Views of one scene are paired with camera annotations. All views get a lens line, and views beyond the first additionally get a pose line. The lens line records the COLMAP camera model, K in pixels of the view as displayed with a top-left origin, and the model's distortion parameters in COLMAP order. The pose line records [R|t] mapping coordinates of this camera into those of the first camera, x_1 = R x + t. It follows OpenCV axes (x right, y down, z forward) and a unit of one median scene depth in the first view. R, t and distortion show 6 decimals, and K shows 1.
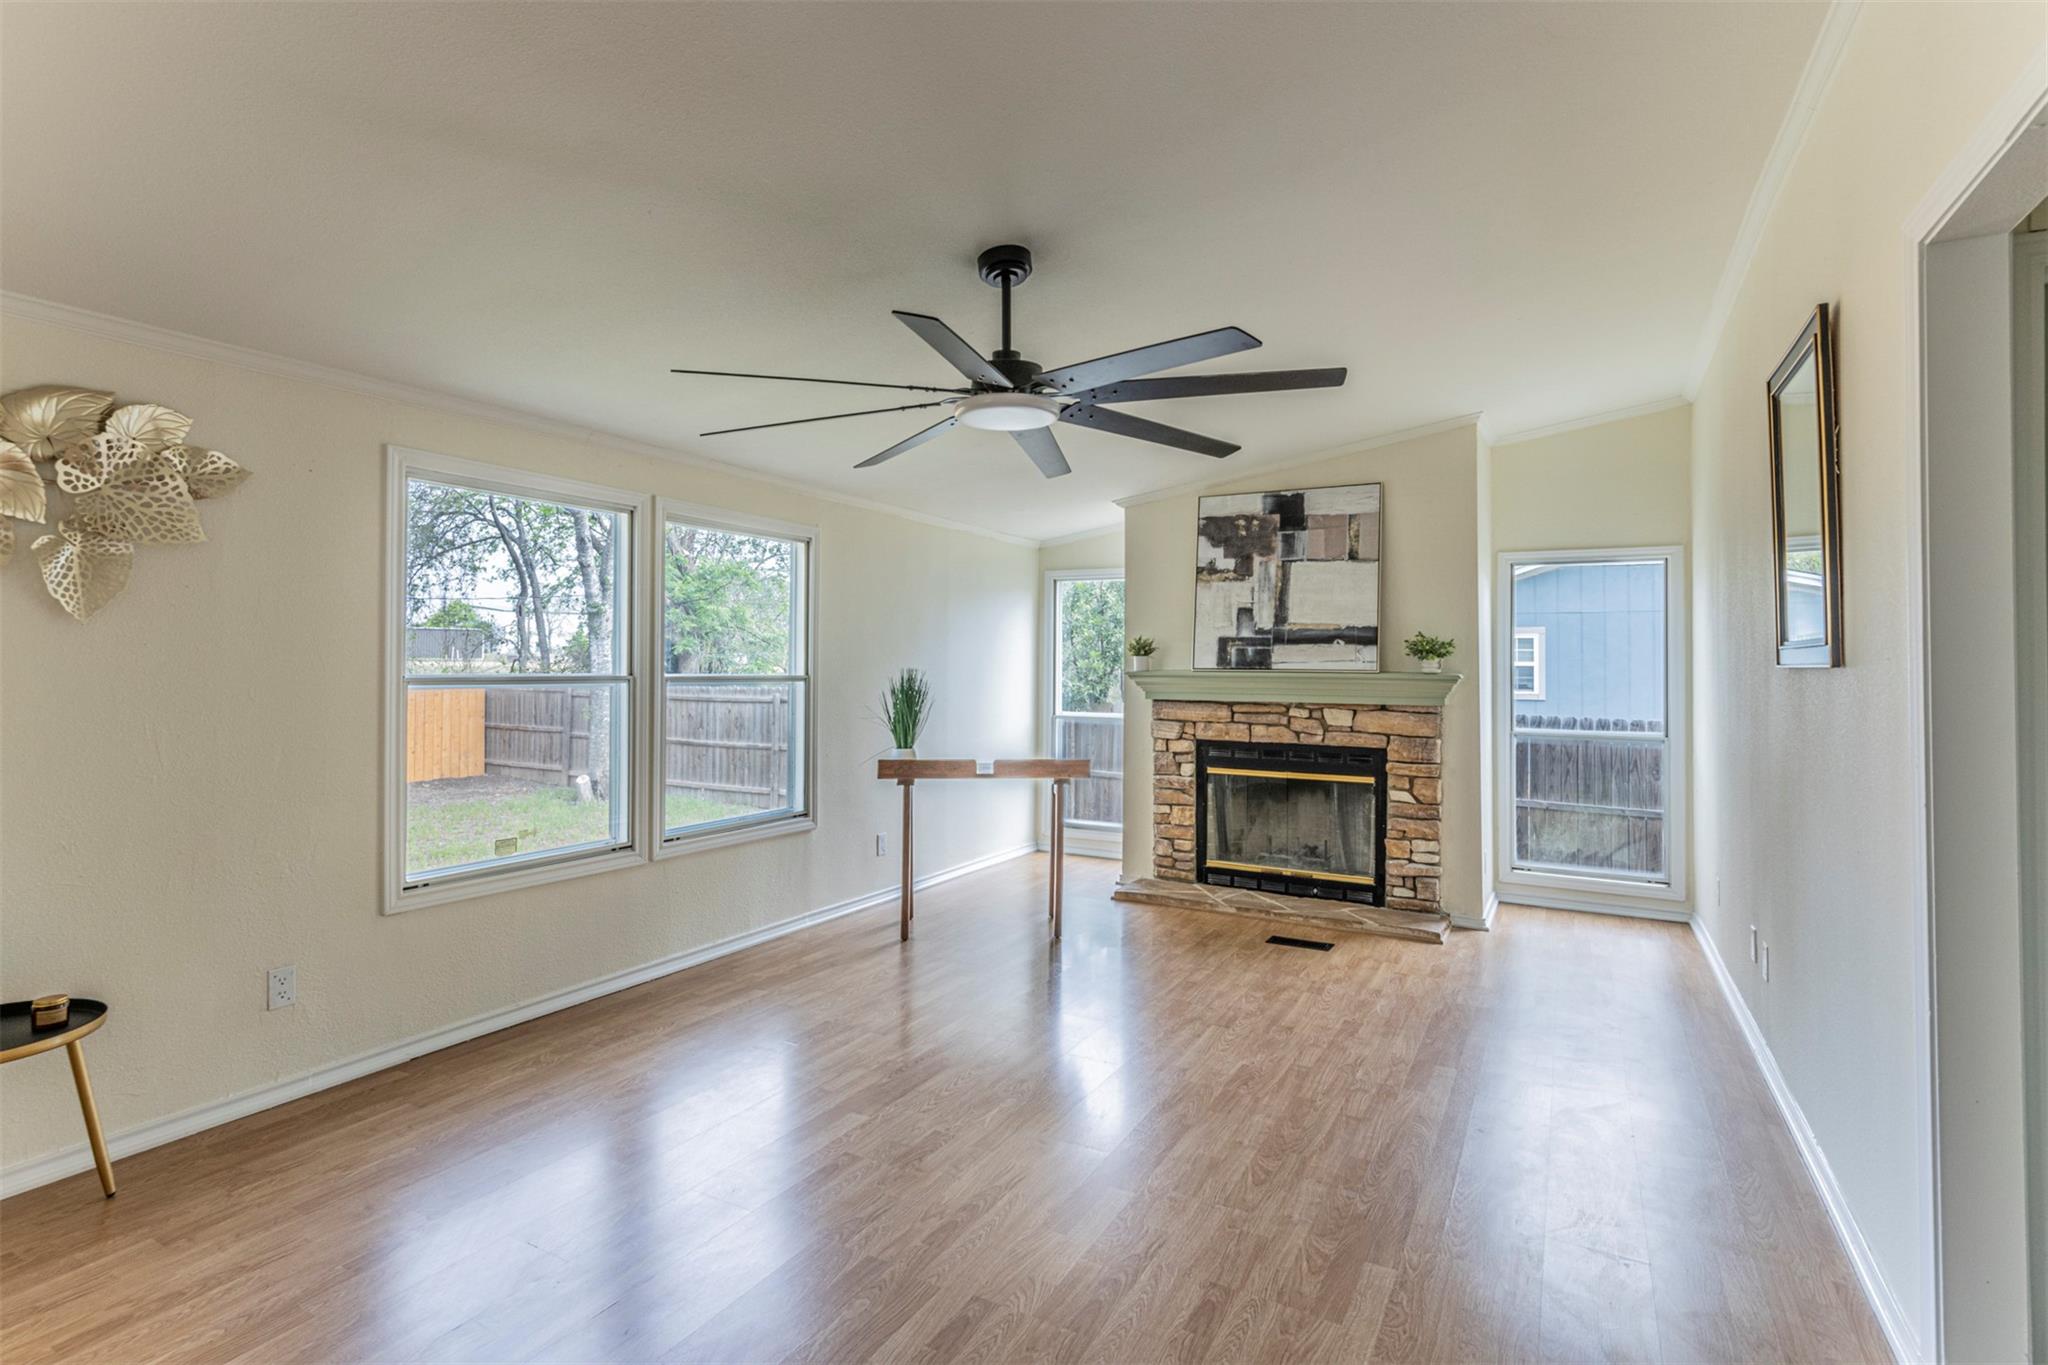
lens RADIAL K [[989.0, 0, 1023.7], [0, 989.0, 656.5], [0, 0, 1]] dist [0.000323, -0.000428]
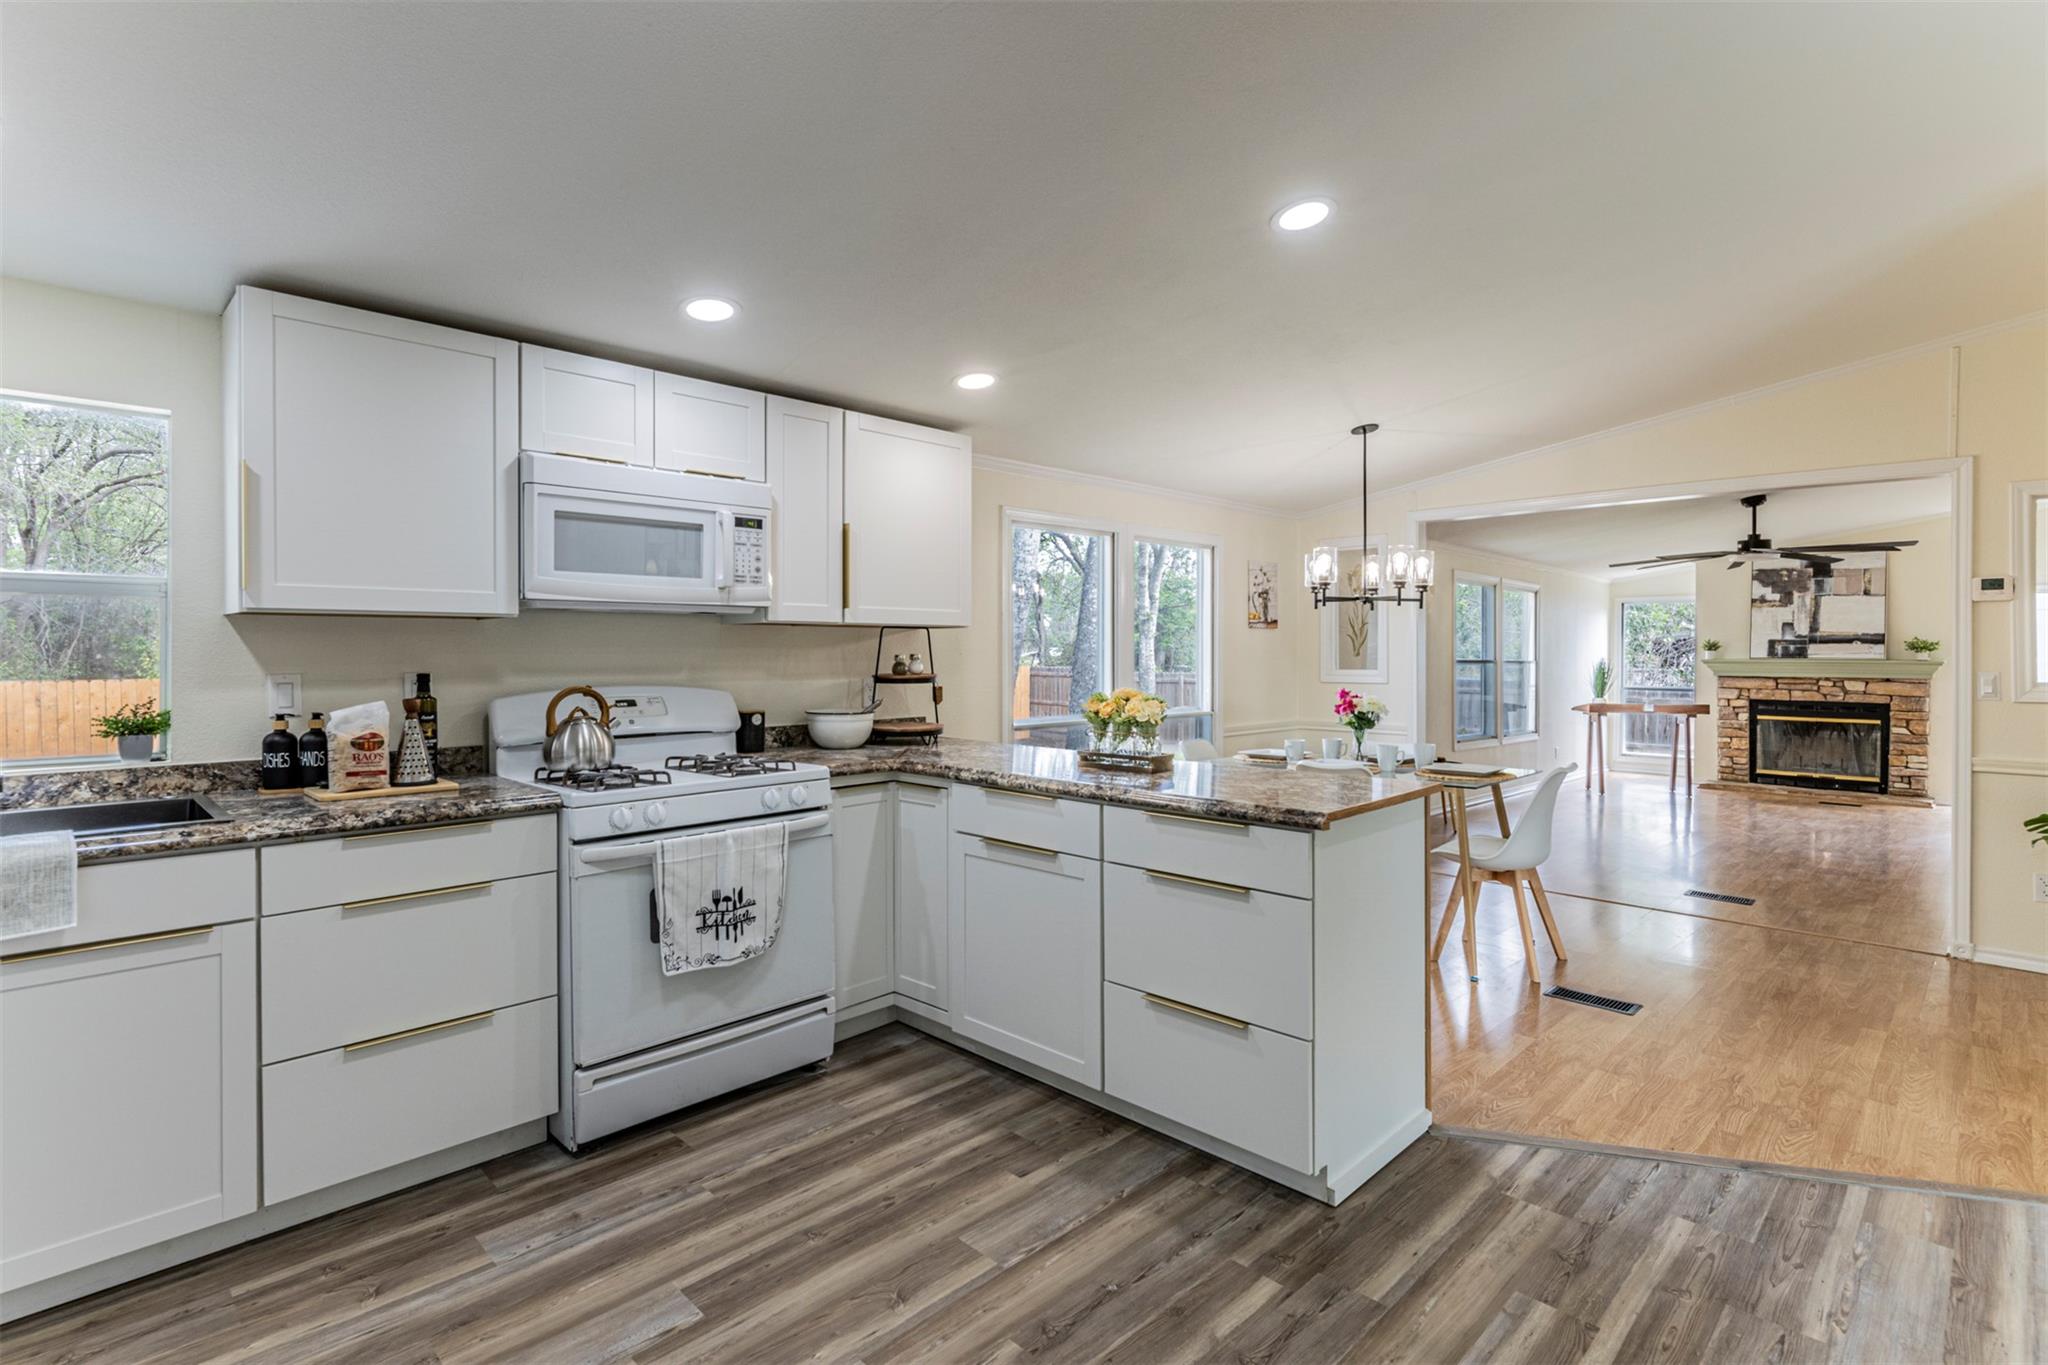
lens RADIAL K [[989.0, 0, 1023.7], [0, 989.0, 656.5], [0, 0, 1]] dist [0.000323, -0.000428]
pose [[0.960390, 0.000551, -0.278659, -0.592984], [0.001375, 0.999976, 0.006717, -0.003372], [0.278656, -0.006834, 0.960367, -1.061772]]
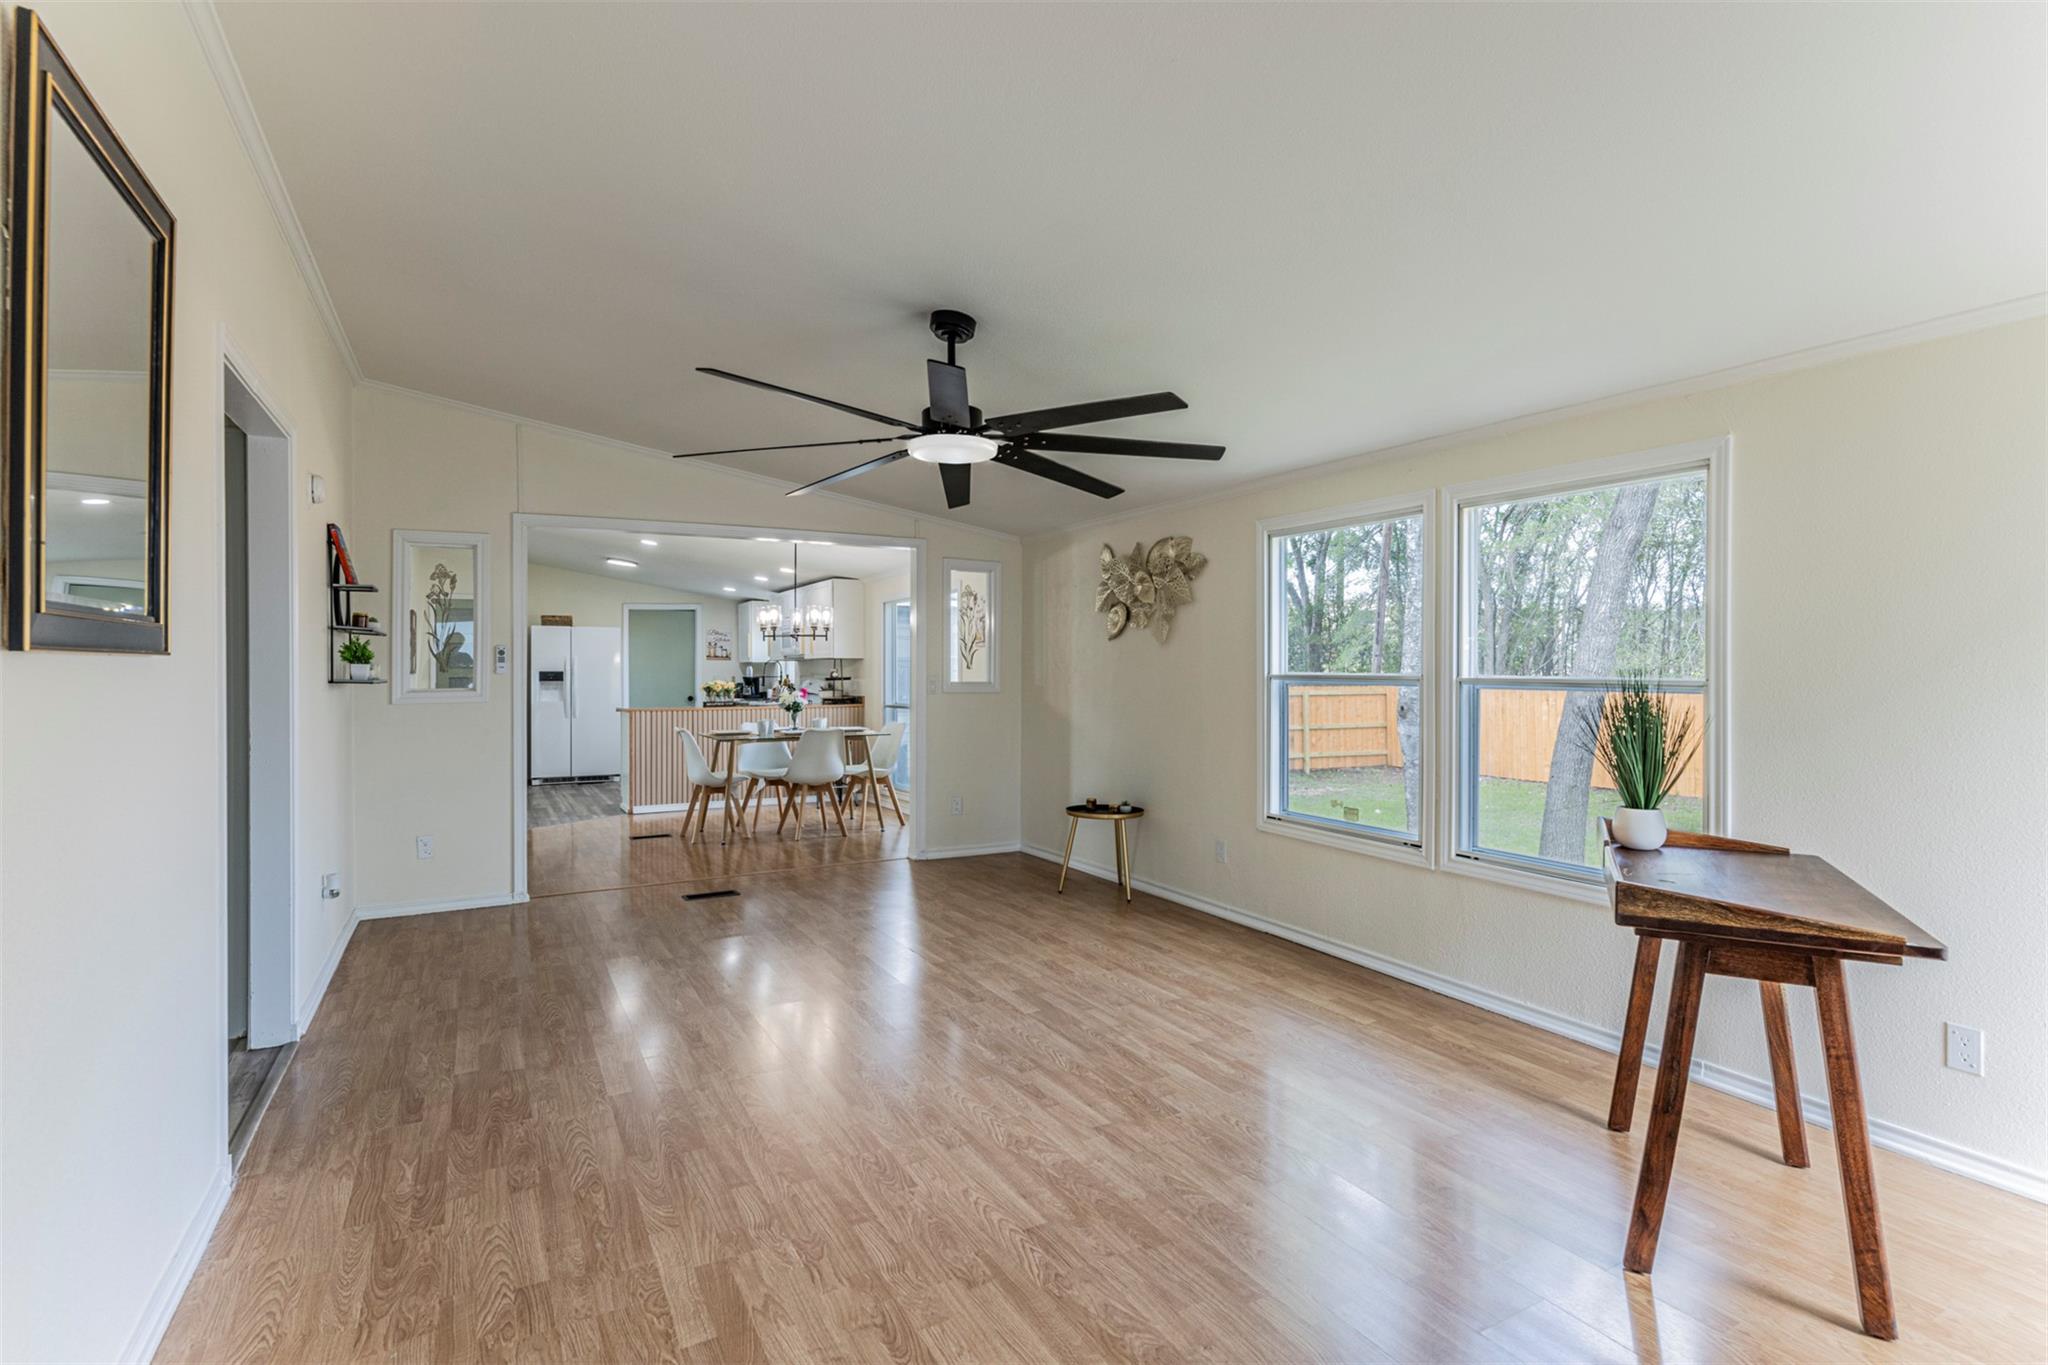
lens RADIAL K [[989.0, 0, 1023.7], [0, 989.0, 656.5], [0, 0, 1]] dist [0.000323, -0.000428]
pose [[-0.531824, -0.014336, -0.846733, 0.496218], [0.004068, 0.999802, -0.019483, 0.013490], [0.846845, -0.013805, -0.531661, 0.888572]]
